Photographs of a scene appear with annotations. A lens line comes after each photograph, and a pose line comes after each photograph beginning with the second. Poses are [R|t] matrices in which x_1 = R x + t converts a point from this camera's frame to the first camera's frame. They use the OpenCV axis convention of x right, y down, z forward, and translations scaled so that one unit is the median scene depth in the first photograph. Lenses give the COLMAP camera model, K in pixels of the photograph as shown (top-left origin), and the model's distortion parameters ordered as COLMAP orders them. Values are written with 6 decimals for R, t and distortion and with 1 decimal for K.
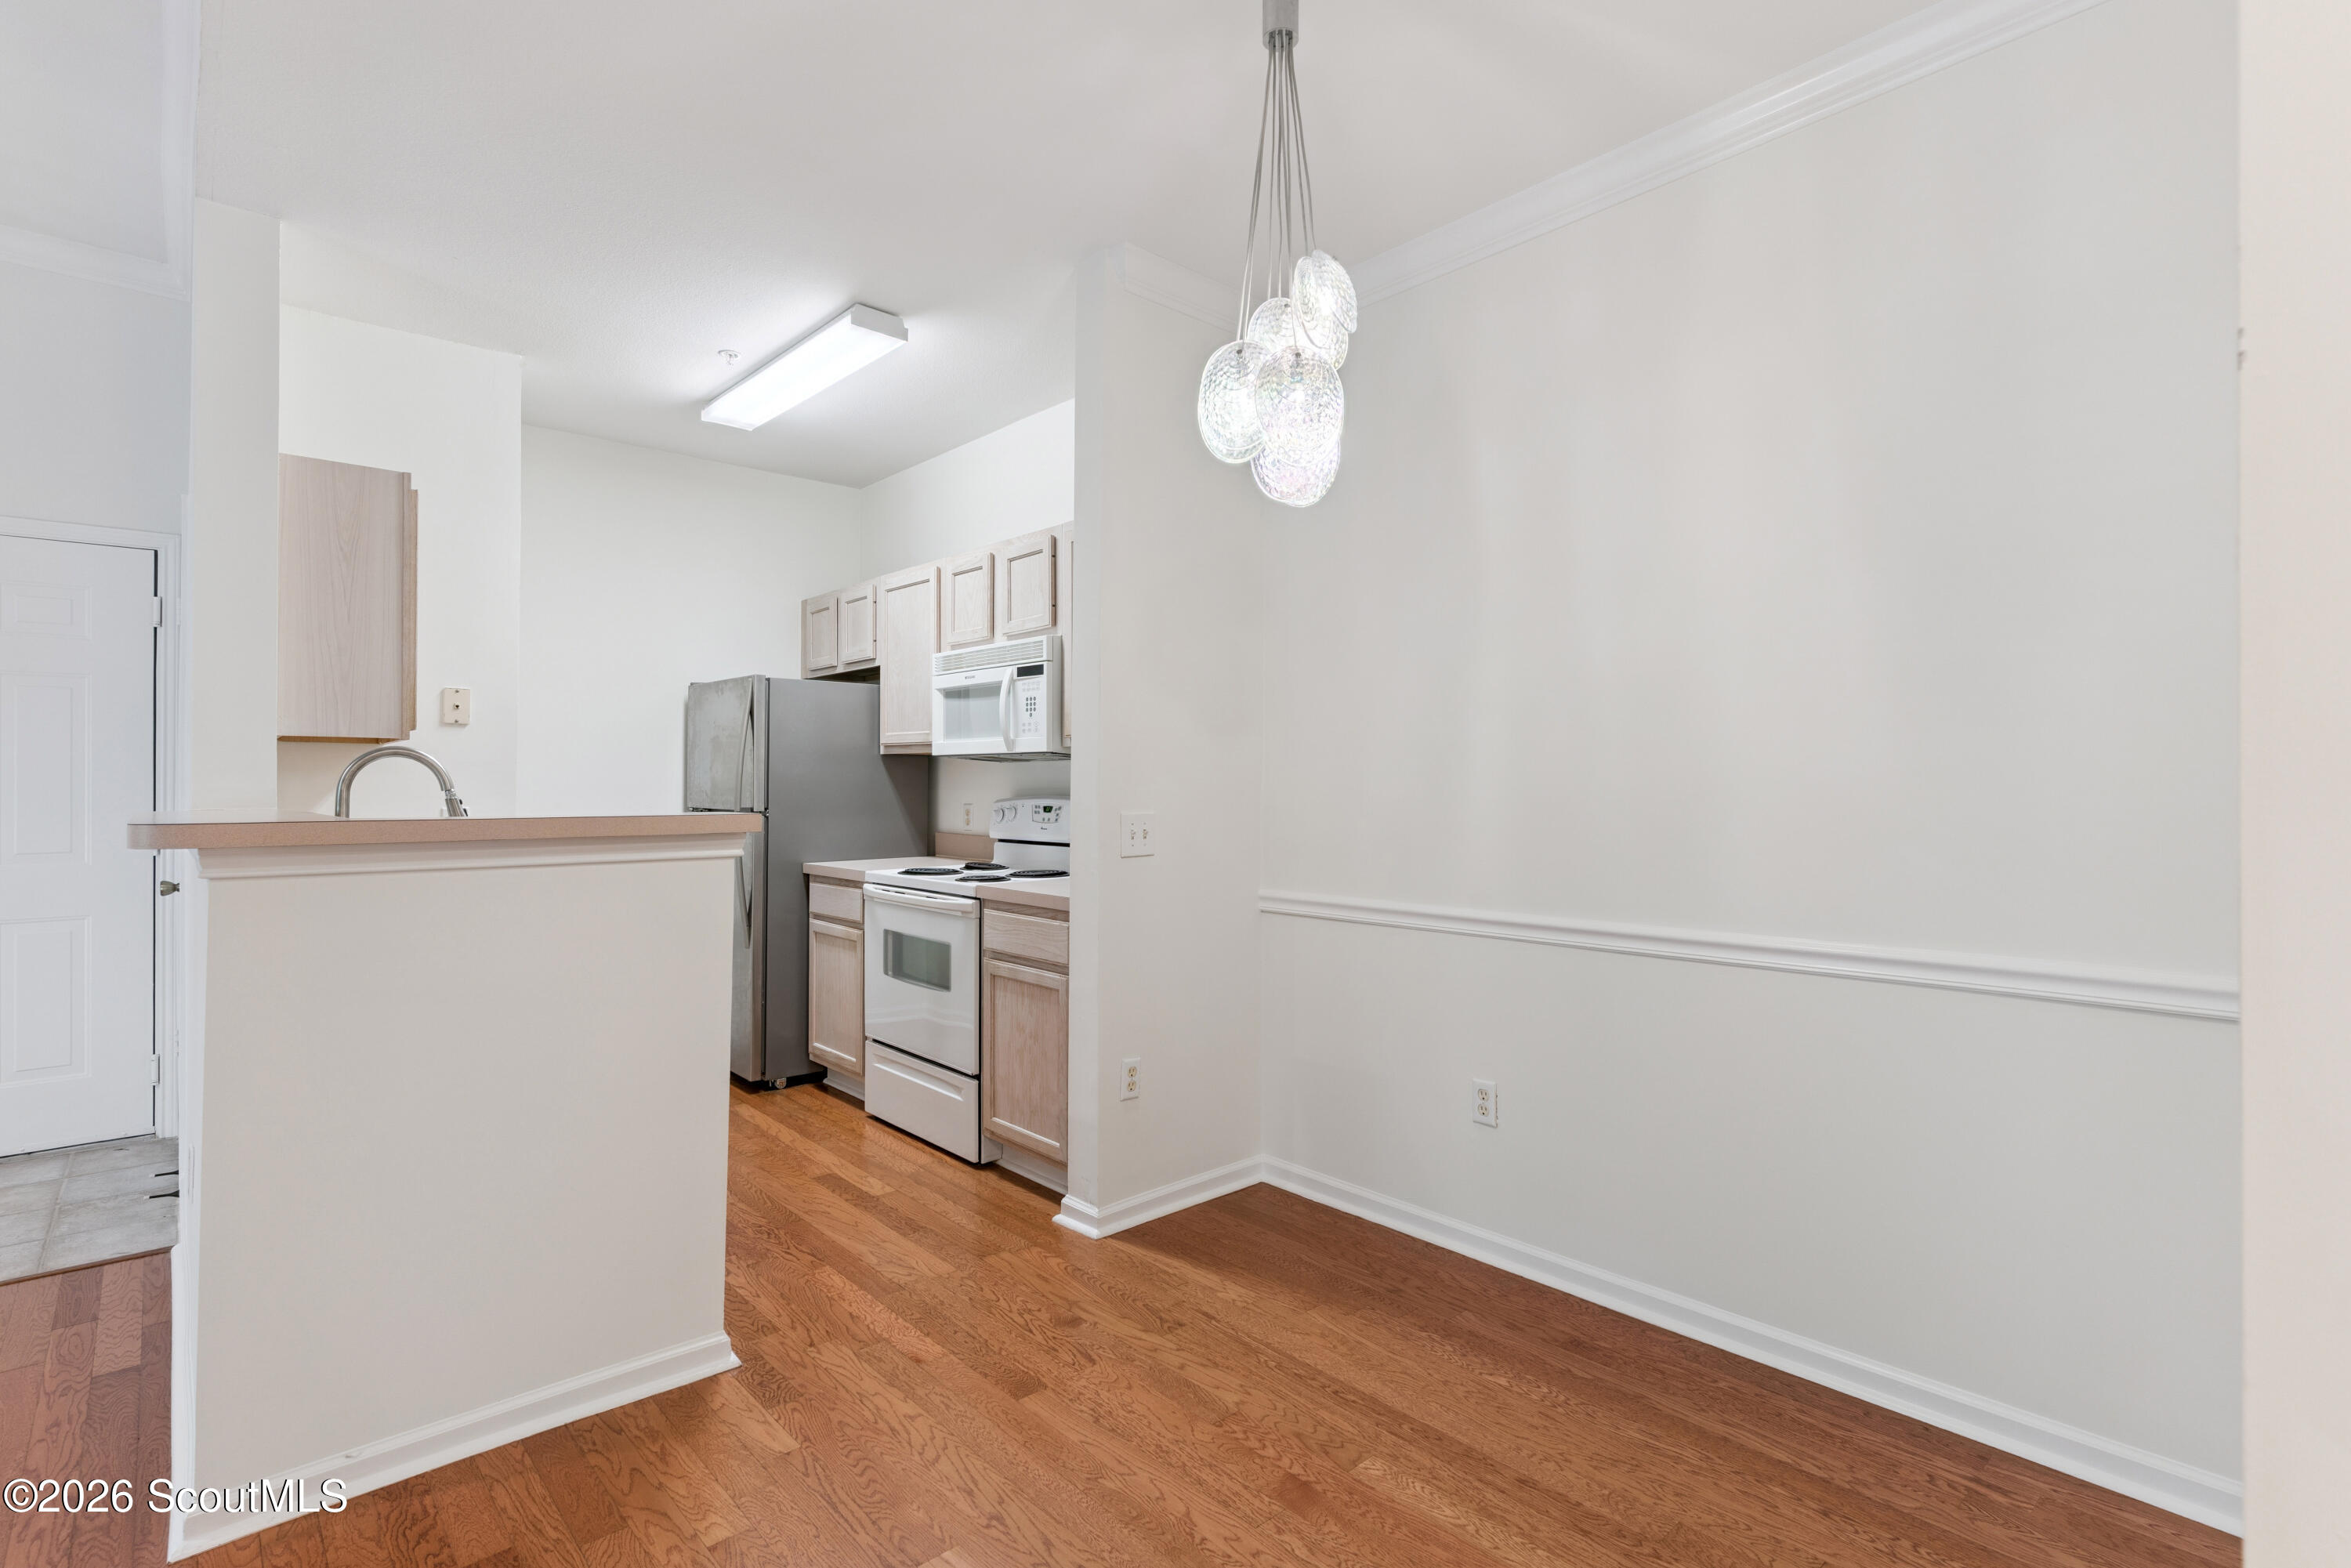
lens RADIAL K [[1144.8, 0, 1178.5], [0, 1144.8, 778.1], [0, 0, 1]] dist [-0.000893, -0.000430]
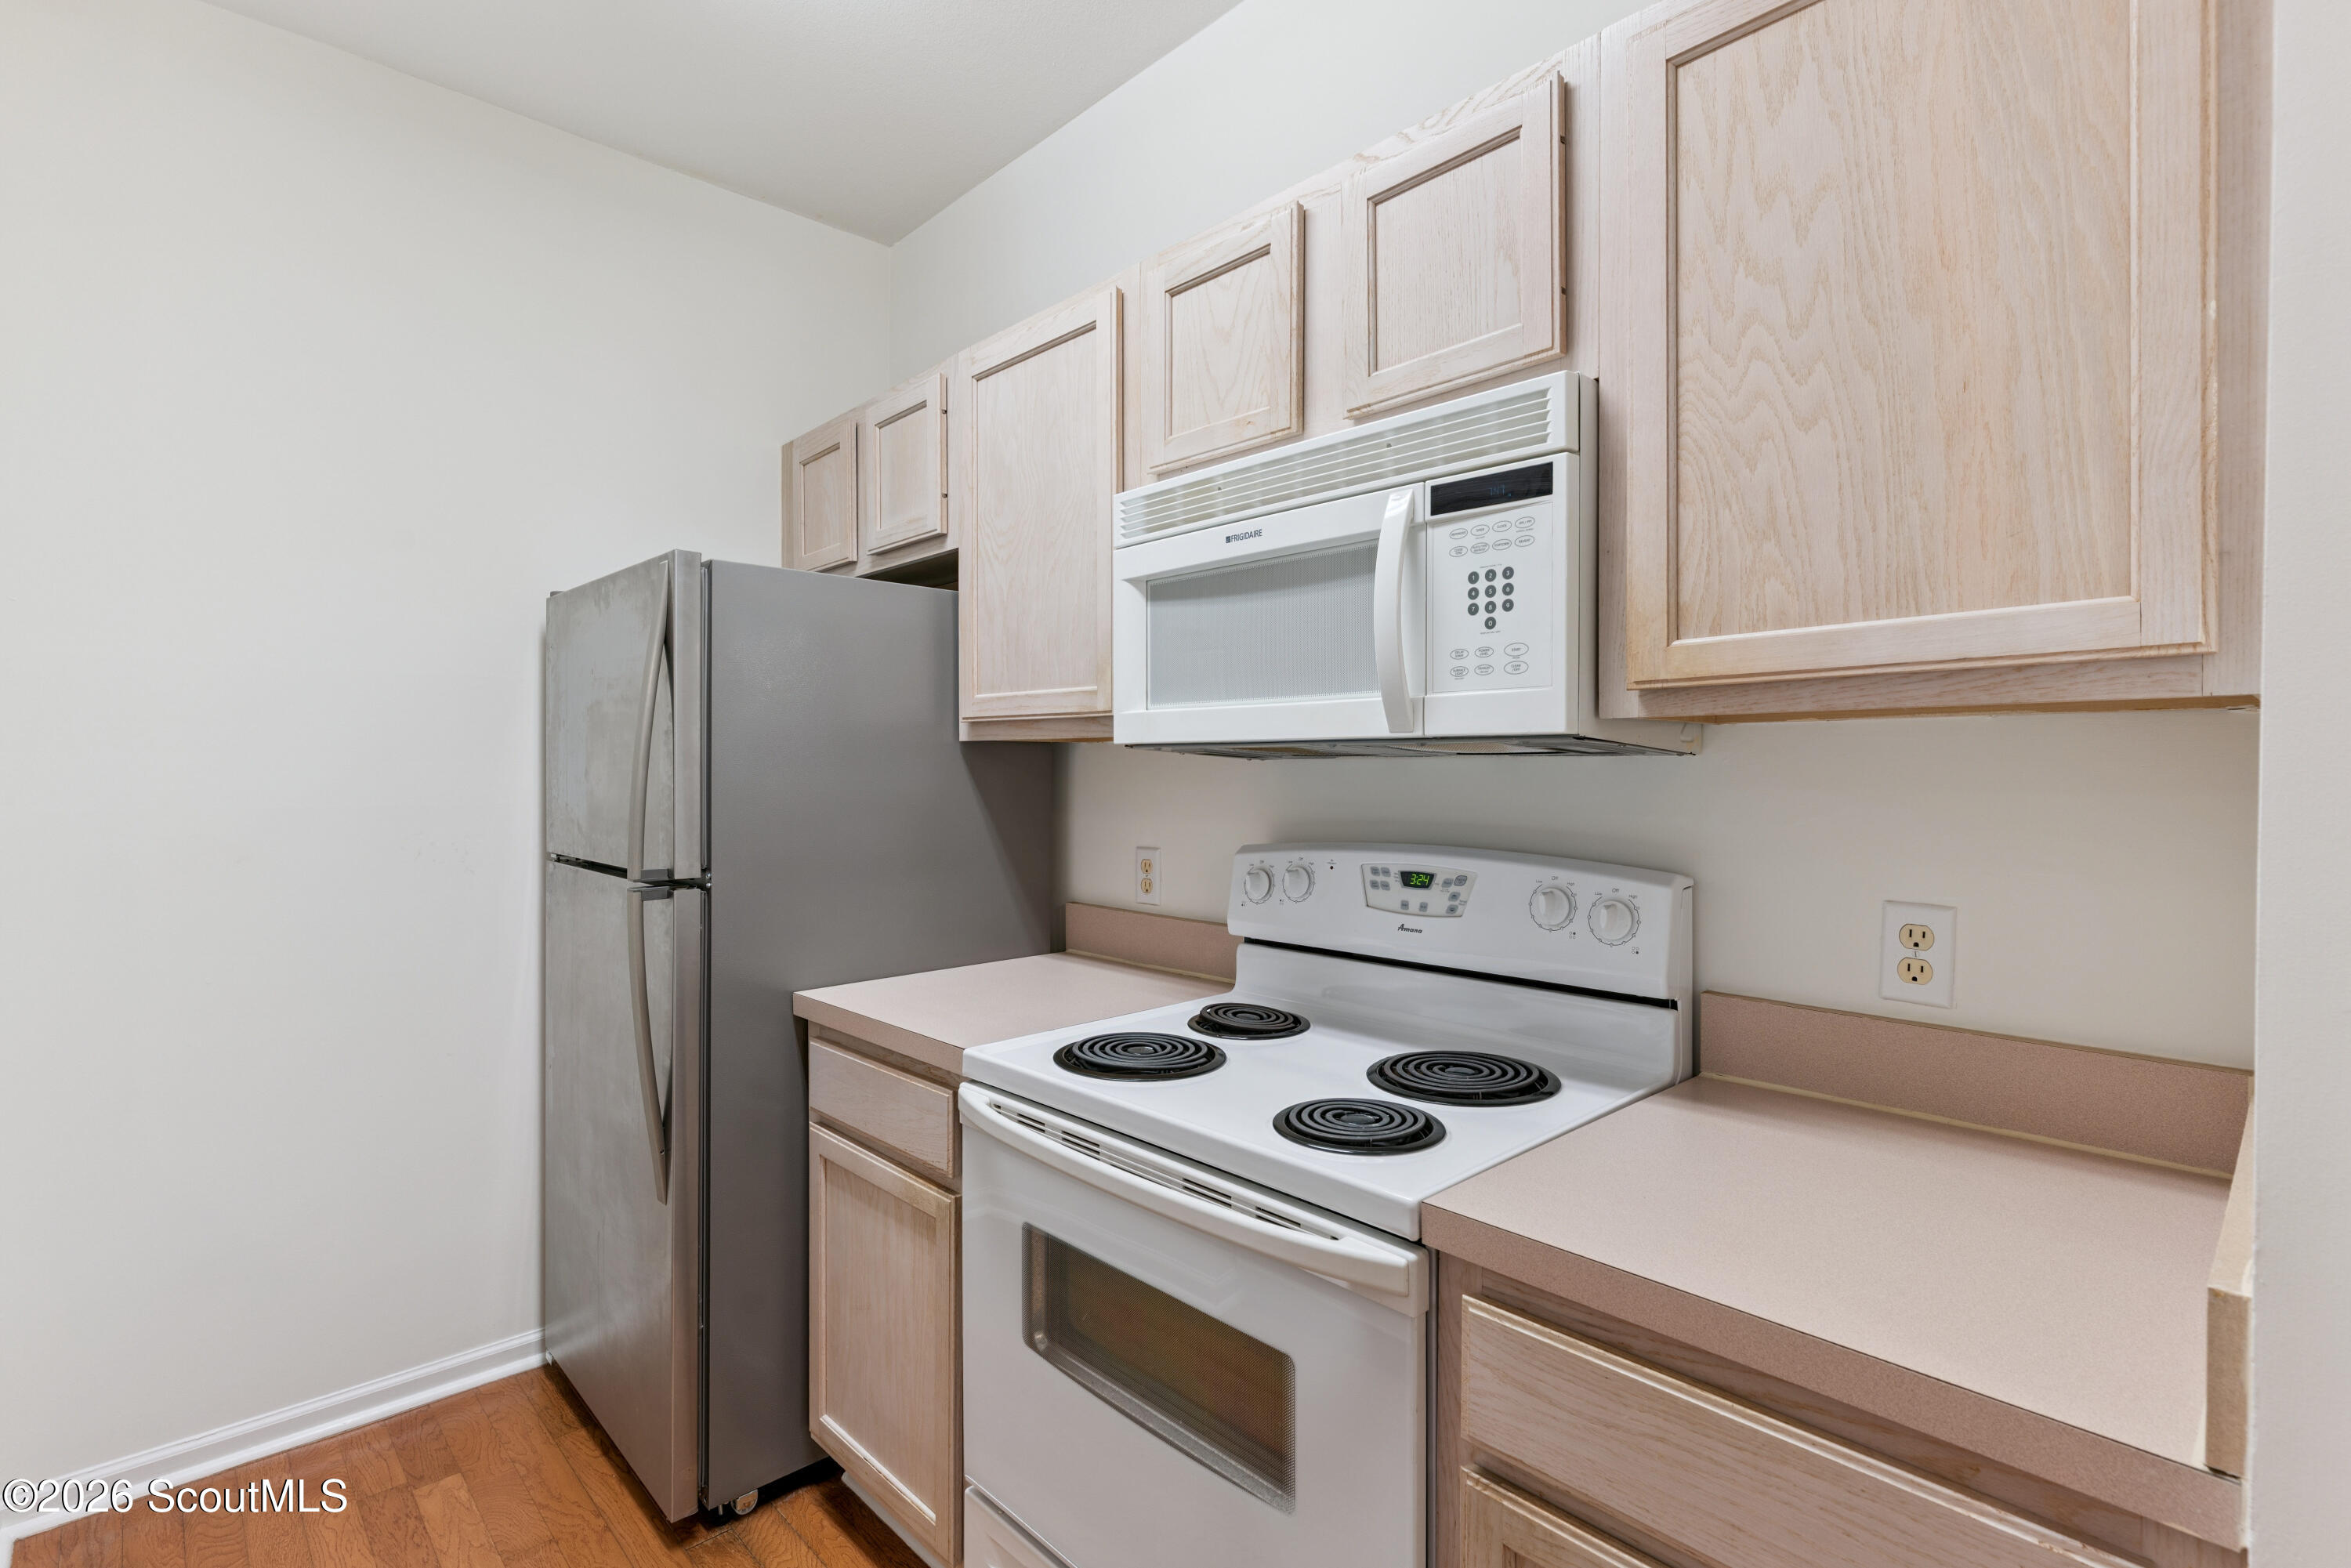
lens RADIAL K [[1144.8, 0, 1177.5], [0, 1144.8, 772.7], [0, 0, 1]] dist [-0.000893, -0.000430]
pose [[0.999801, -0.002720, 0.019773, -0.197298], [0.002529, 0.999950, 0.009666, -0.013524], [-0.019798, -0.009615, 0.999758, 0.583650]]
